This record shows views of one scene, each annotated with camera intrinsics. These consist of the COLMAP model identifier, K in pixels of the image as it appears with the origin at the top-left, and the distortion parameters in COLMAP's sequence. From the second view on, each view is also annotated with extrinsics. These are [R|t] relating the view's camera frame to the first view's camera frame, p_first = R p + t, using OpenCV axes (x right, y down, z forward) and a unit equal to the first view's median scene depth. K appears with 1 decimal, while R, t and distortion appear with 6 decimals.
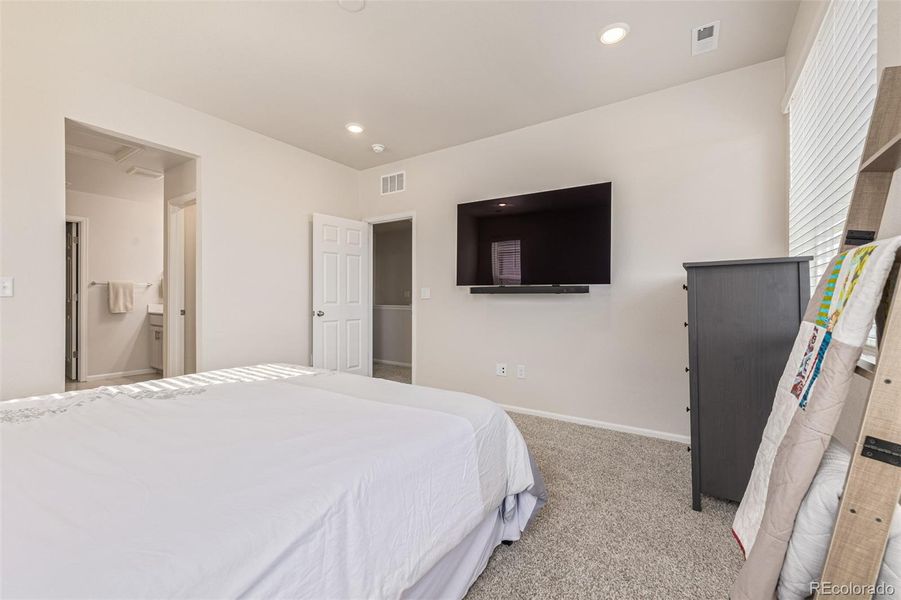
lens RADIAL K [[380.0, 0, 451.1], [0, 380.0, 299.8], [0, 0, 1]] dist [-0.000637, -0.000059]
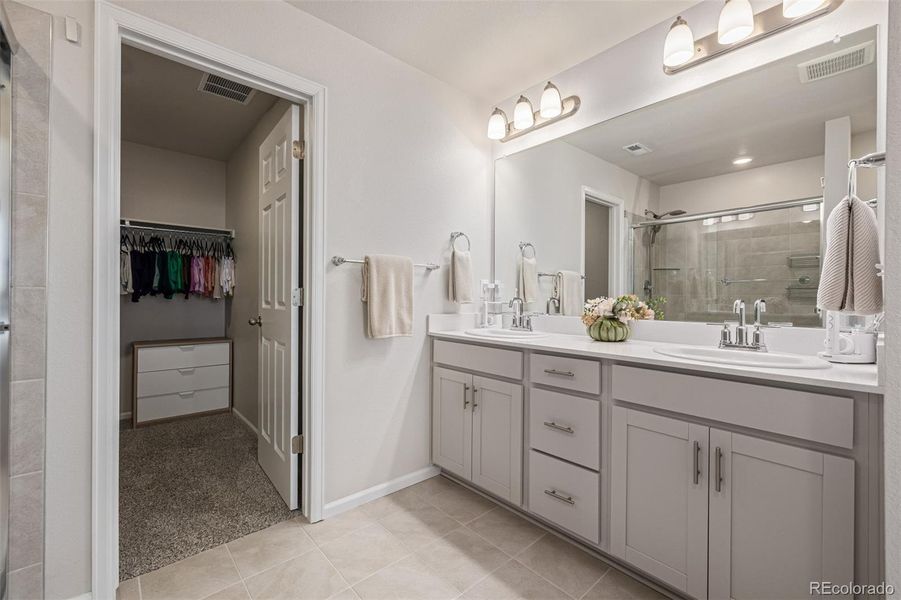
lens RADIAL K [[380.0, 0, 448.6], [0, 380.0, 300.0], [0, 0, 1]] dist [-0.000637, -0.000059]
pose [[0.966308, -0.003723, -0.257360, -0.716165], [0.000149, 0.999903, -0.013904, 0.001765], [0.257387, 0.013398, 0.966216, 0.643071]]
